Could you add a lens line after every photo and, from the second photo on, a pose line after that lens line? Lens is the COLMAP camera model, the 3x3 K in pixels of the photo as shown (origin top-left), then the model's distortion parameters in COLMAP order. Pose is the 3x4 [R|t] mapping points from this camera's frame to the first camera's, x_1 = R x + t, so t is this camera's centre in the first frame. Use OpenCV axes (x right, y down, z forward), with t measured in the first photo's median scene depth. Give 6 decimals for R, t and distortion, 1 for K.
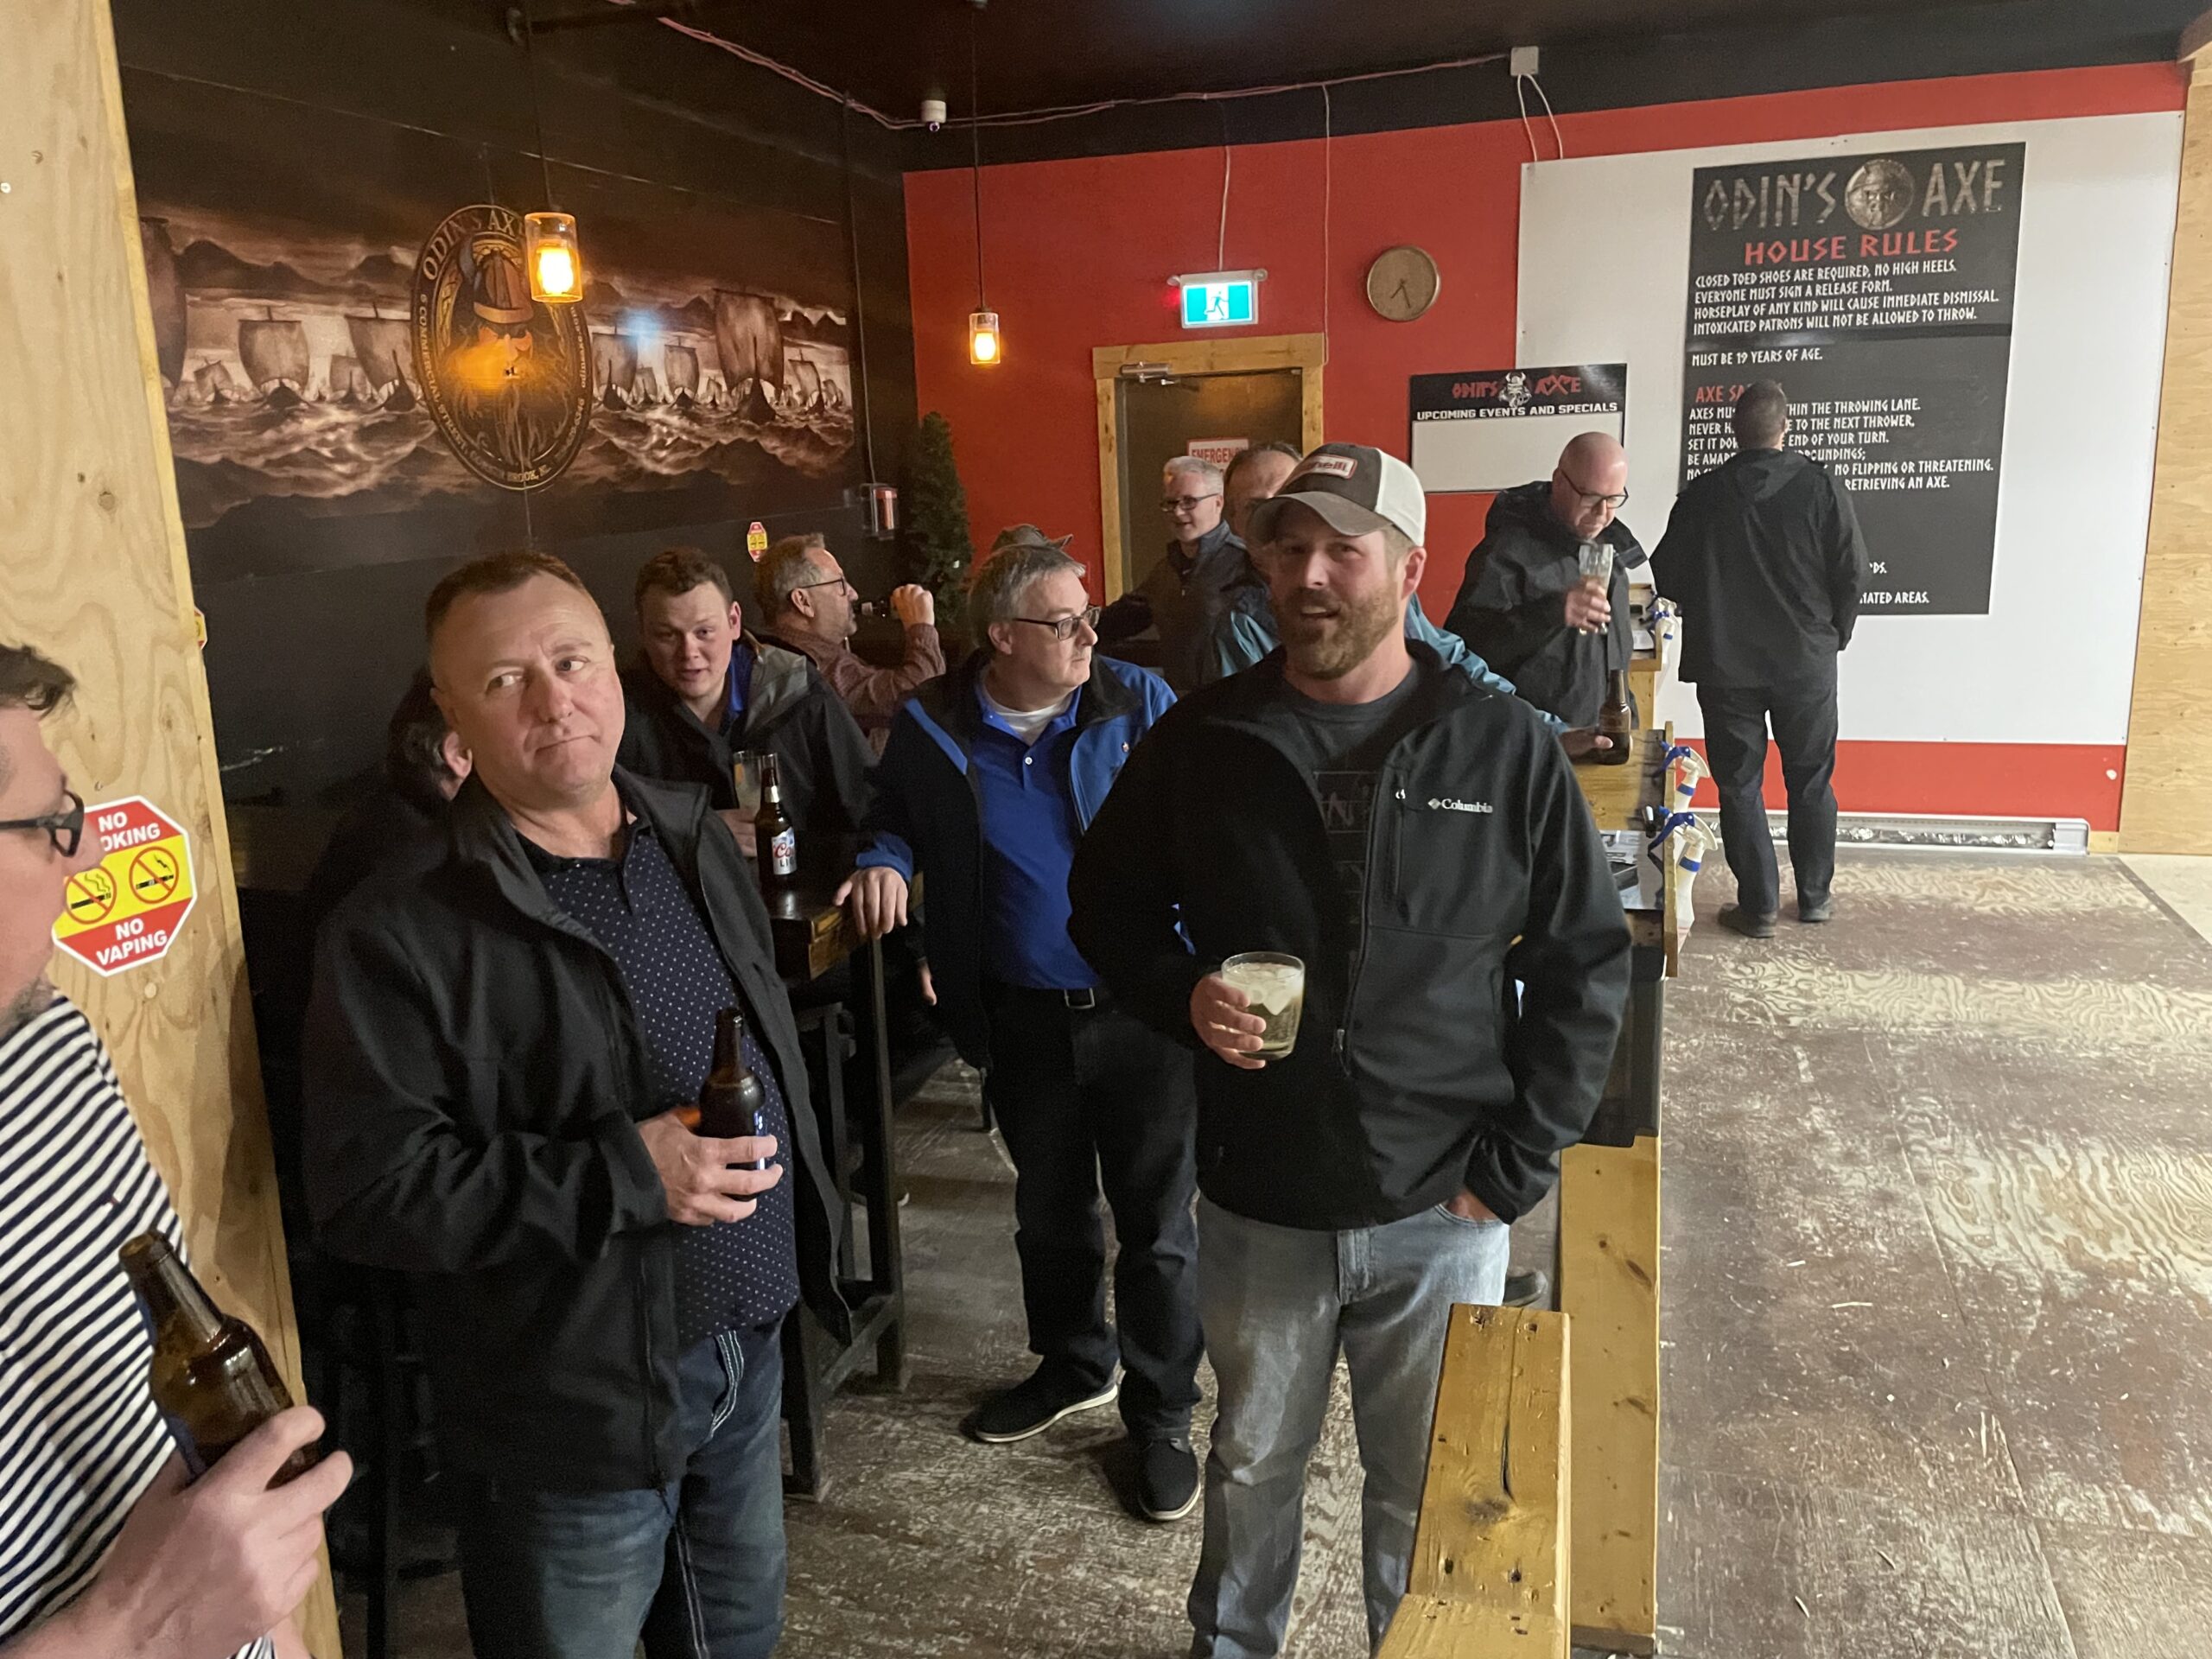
lens RADIAL K [[1676.4, 0, 1094.2], [0, 1676.4, 821.9], [0, 0, 1]] dist [0.097962, -0.128617]
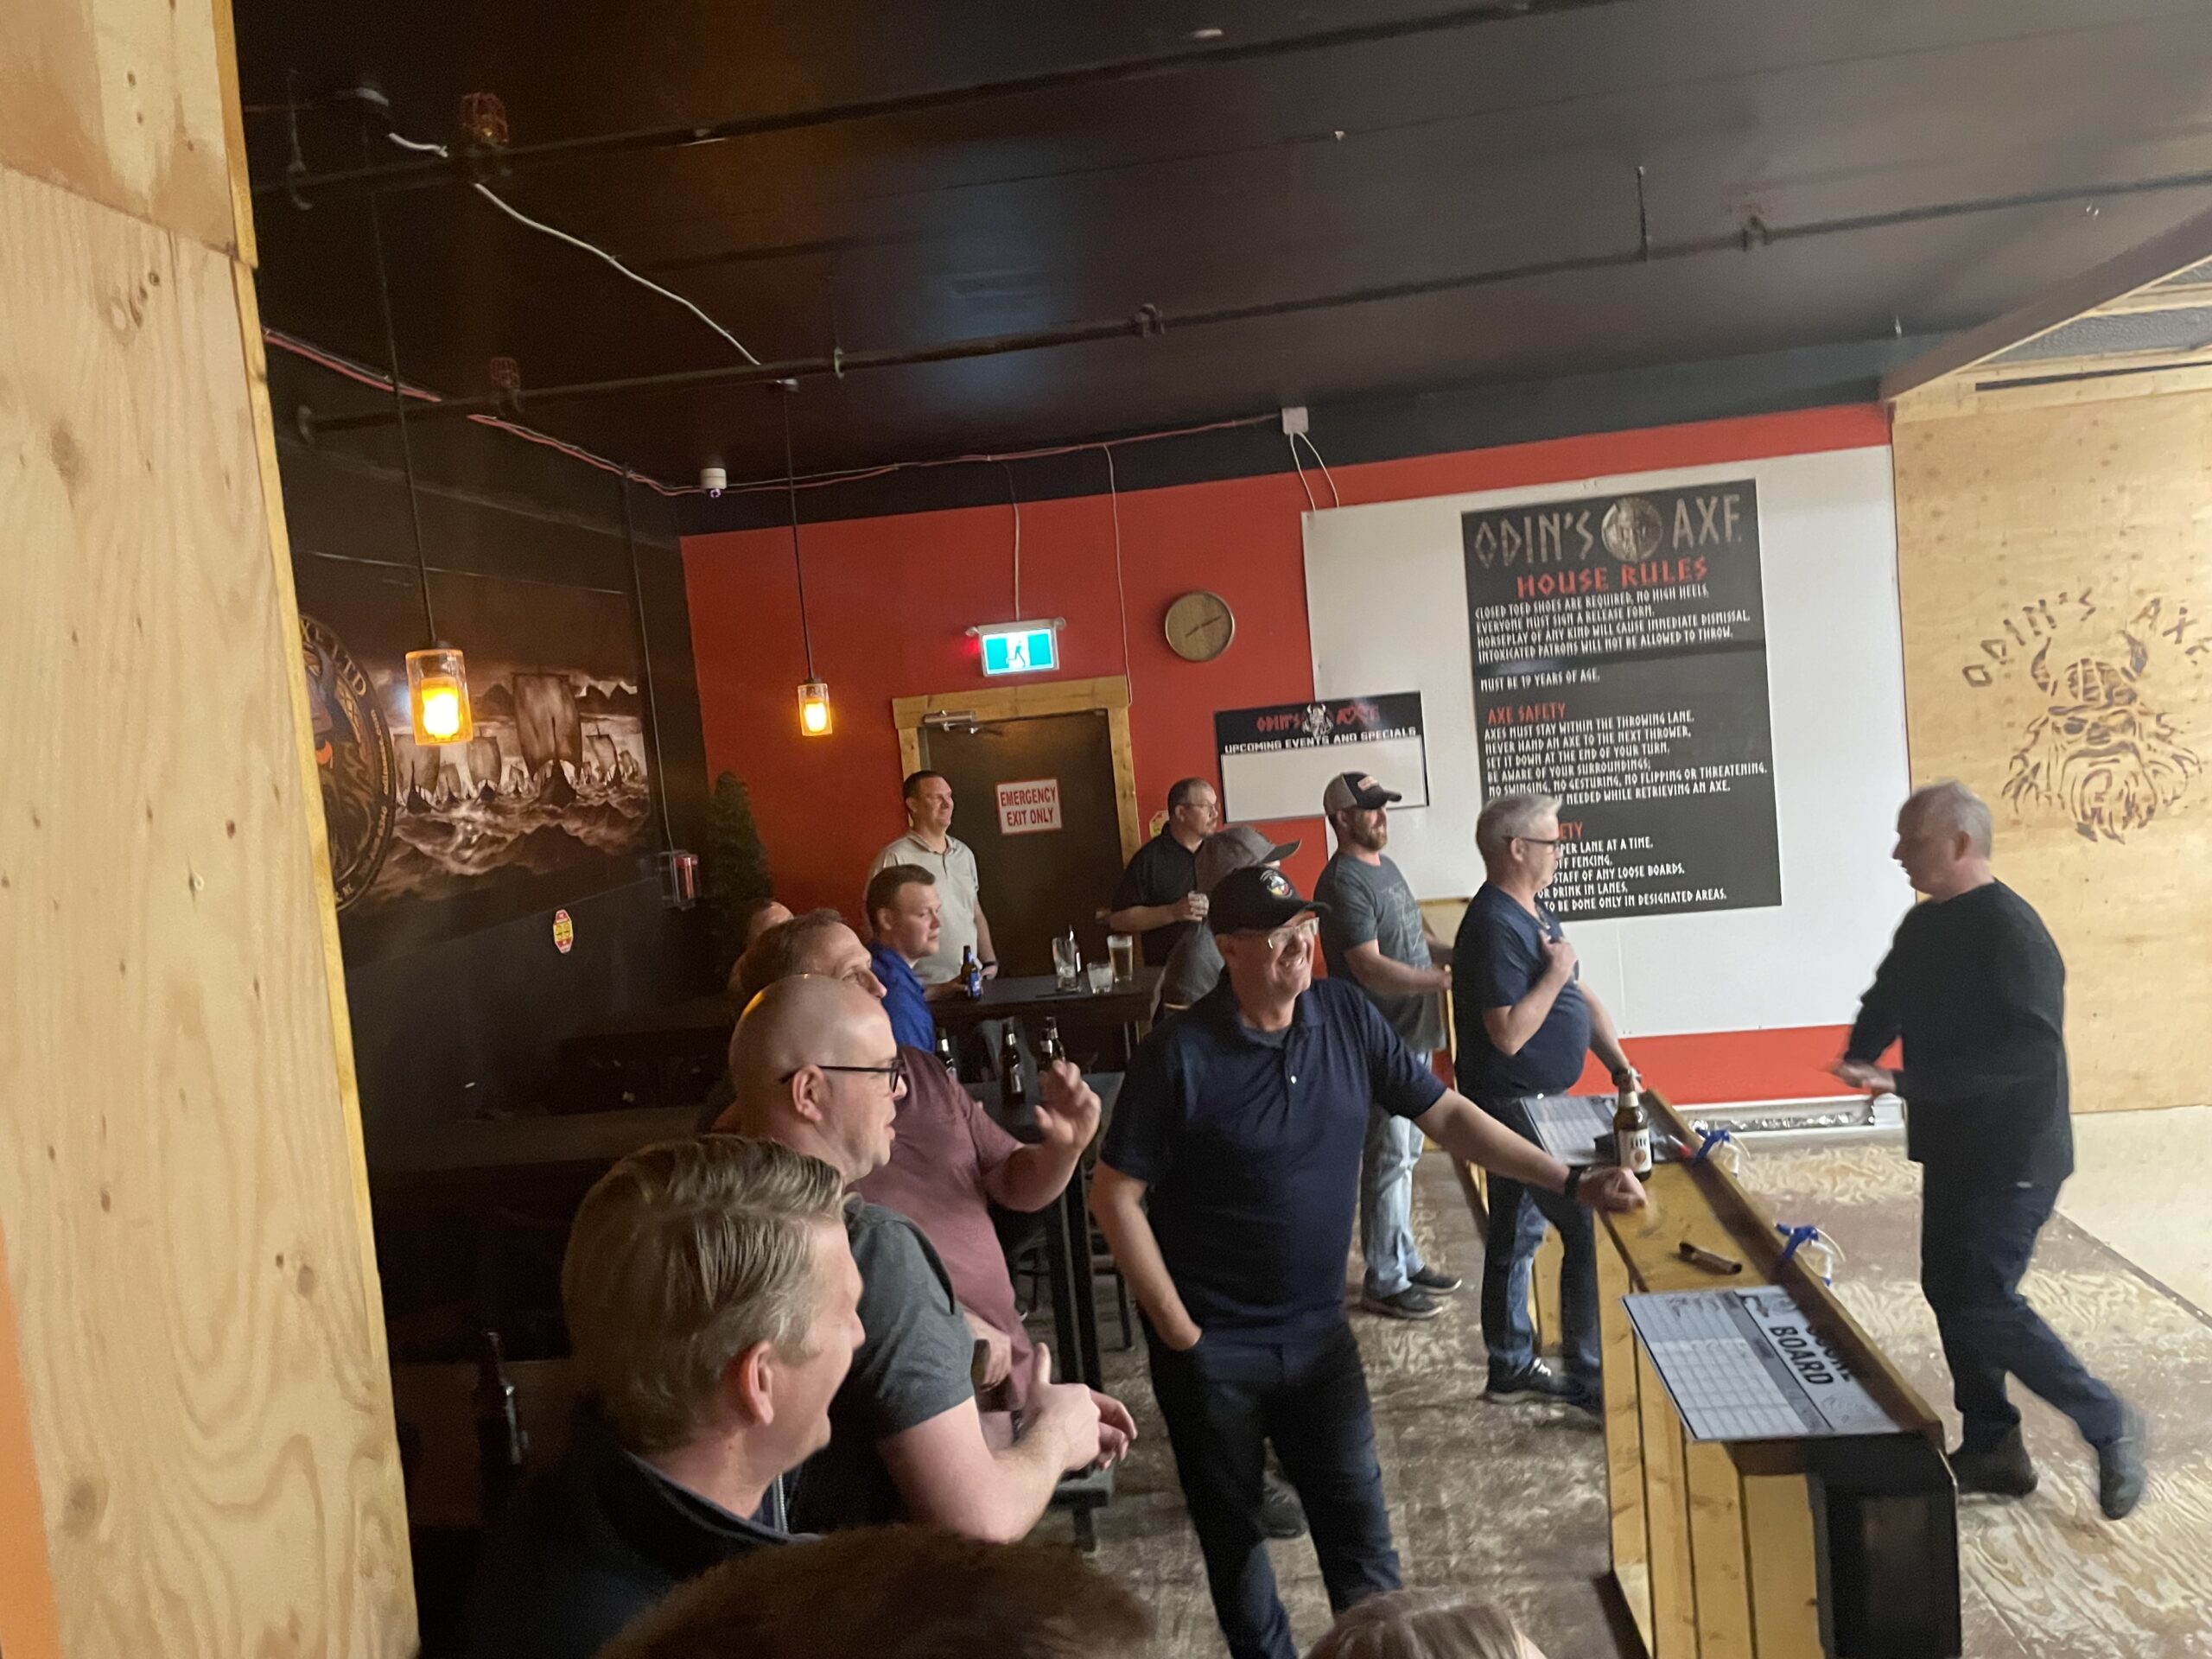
lens RADIAL K [[1676.4, 0, 1091.8], [0, 1676.4, 841.4], [0, 0, 1]] dist [0.097962, -0.128617]
pose [[0.980991, -0.071777, 0.180290, -0.079089], [0.099269, 0.983929, -0.148420, -0.048554], [-0.166740, 0.163496, 0.972351, 0.049151]]
